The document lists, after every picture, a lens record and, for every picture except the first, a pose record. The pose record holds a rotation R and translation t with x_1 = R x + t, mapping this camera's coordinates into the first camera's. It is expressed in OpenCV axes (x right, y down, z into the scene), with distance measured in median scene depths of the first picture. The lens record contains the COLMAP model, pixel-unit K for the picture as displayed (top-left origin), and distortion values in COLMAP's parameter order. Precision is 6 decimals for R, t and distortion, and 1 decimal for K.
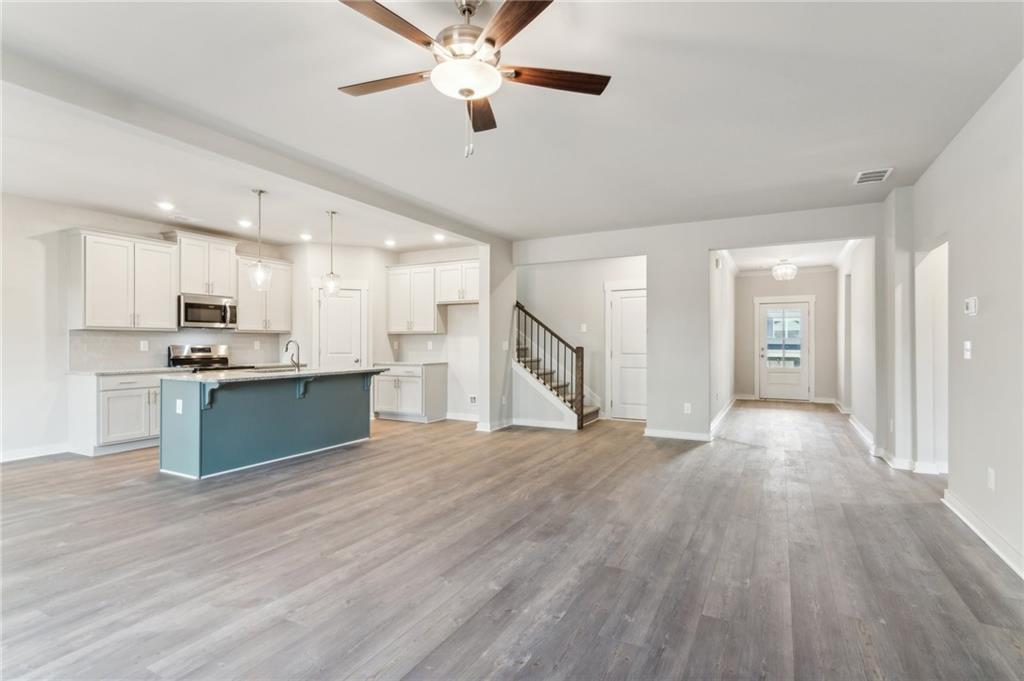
lens RADIAL K [[502.4, 0, 515.6], [0, 502.4, 344.4], [0, 0, 1]] dist [-0.000831, 0.003063]
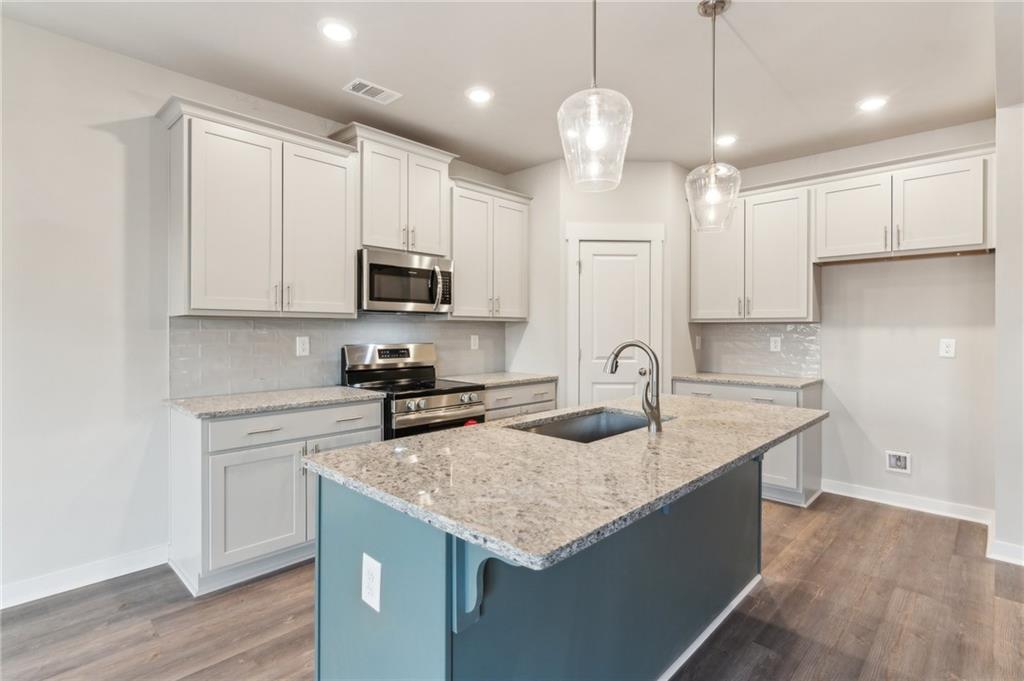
lens RADIAL K [[502.4, 0, 512.5], [0, 502.4, 331.6], [0, 0, 1]] dist [-0.000831, 0.003063]
pose [[0.960926, 0.005153, -0.276758, -0.356896], [-0.004503, 0.999985, 0.002986, -0.014634], [0.276769, -0.001623, 0.960935, 0.520102]]
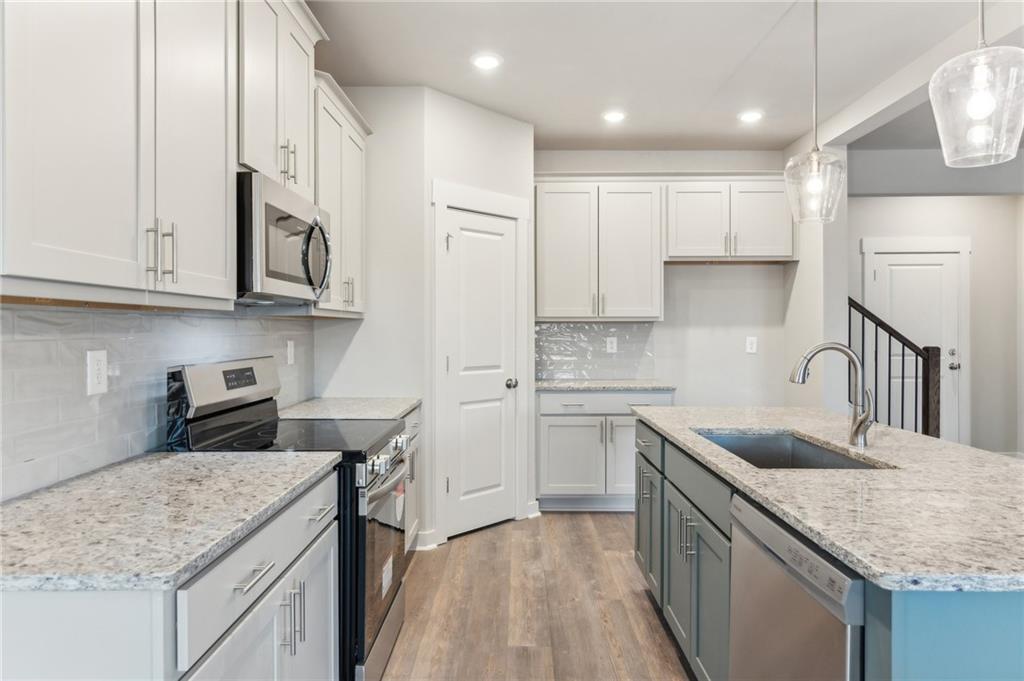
lens RADIAL K [[628.9, 0, 512.2], [0, 628.9, 331.5], [0, 0, 1]] dist [0.005495, 0.000995]
pose [[0.887773, -0.001929, 0.460277, -0.663537], [0.001487, 0.999998, 0.001323, -0.015296], [-0.460279, -0.000490, 0.887774, 0.620555]]
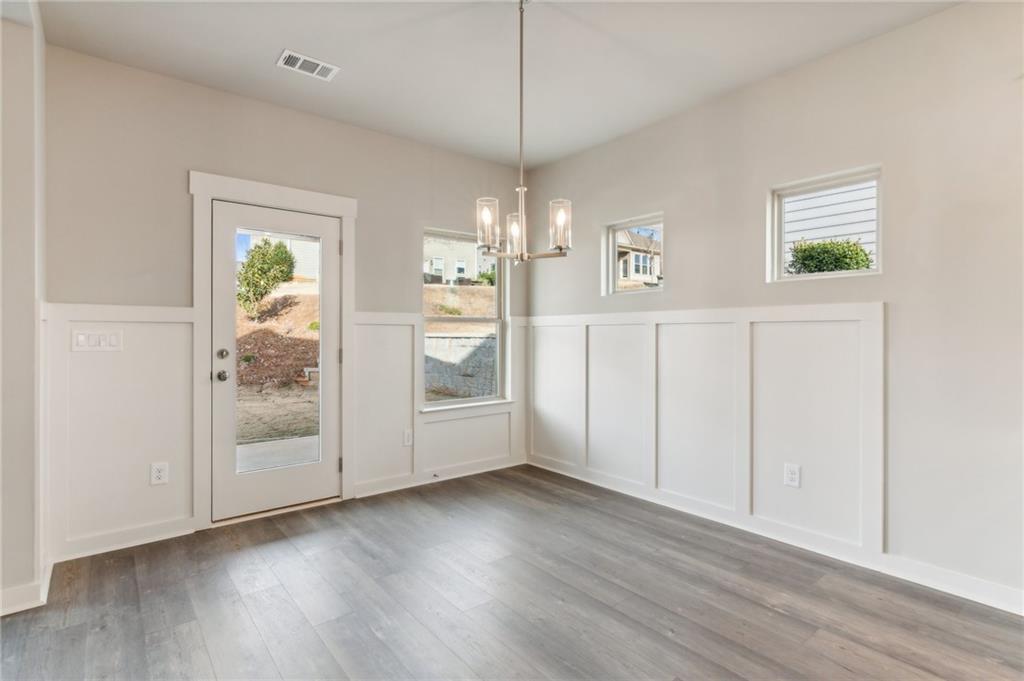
lens RADIAL K [[502.4, 0, 514.7], [0, 502.4, 334.8], [0, 0, 1]] dist [-0.000831, 0.003063]
pose [[-0.390759, 0.001215, -0.920492, -0.341799], [-0.001783, 0.999996, 0.002077, -0.001320], [0.920491, 0.002453, -0.390756, 0.627340]]
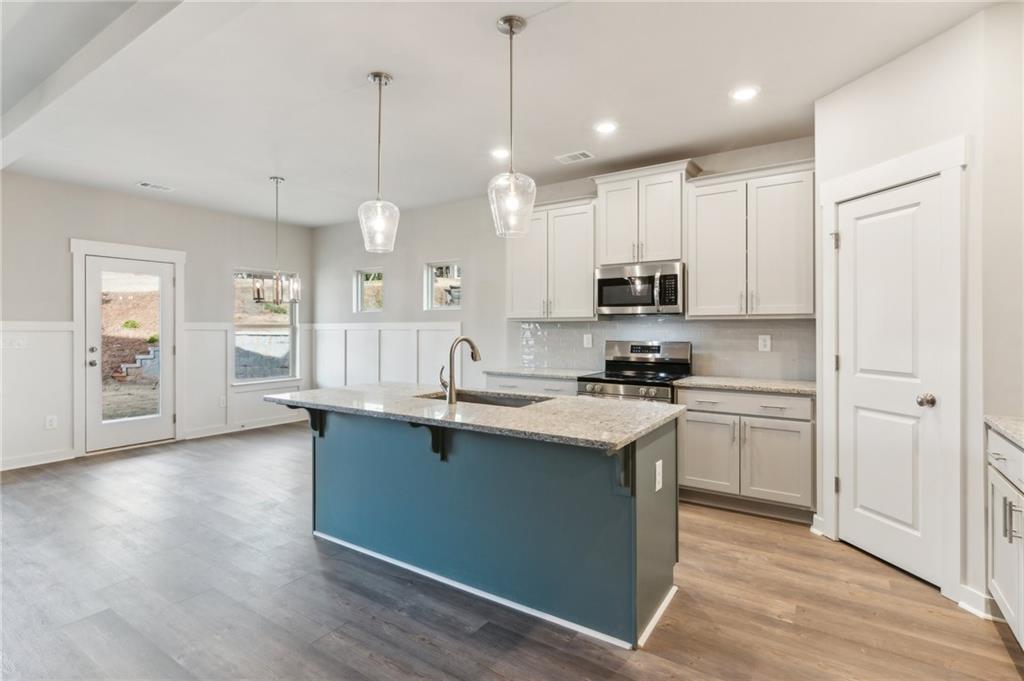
lens RADIAL K [[502.4, 0, 515.5], [0, 502.4, 330.5], [0, 0, 1]] dist [-0.000831, 0.003063]
pose [[-0.103929, 0.003535, -0.994578, 0.031822], [-0.001120, 0.999993, 0.003672, -0.014974], [0.994584, 0.001495, -0.103924, 0.916316]]
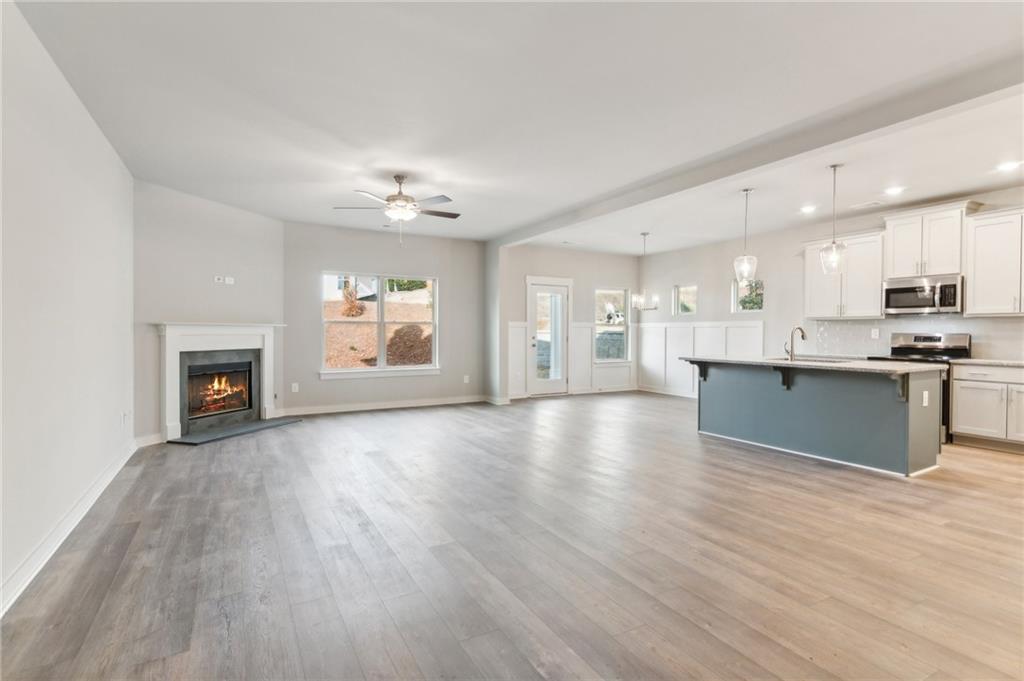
lens RADIAL K [[502.4, 0, 512.3], [0, 502.4, 339.9], [0, 0, 1]] dist [-0.000831, 0.003063]
pose [[-0.542207, 0.013268, -0.840140, 0.510292], [-0.003700, 0.999828, 0.018177, -0.000433], [0.840237, 0.012964, -0.542064, 0.881129]]
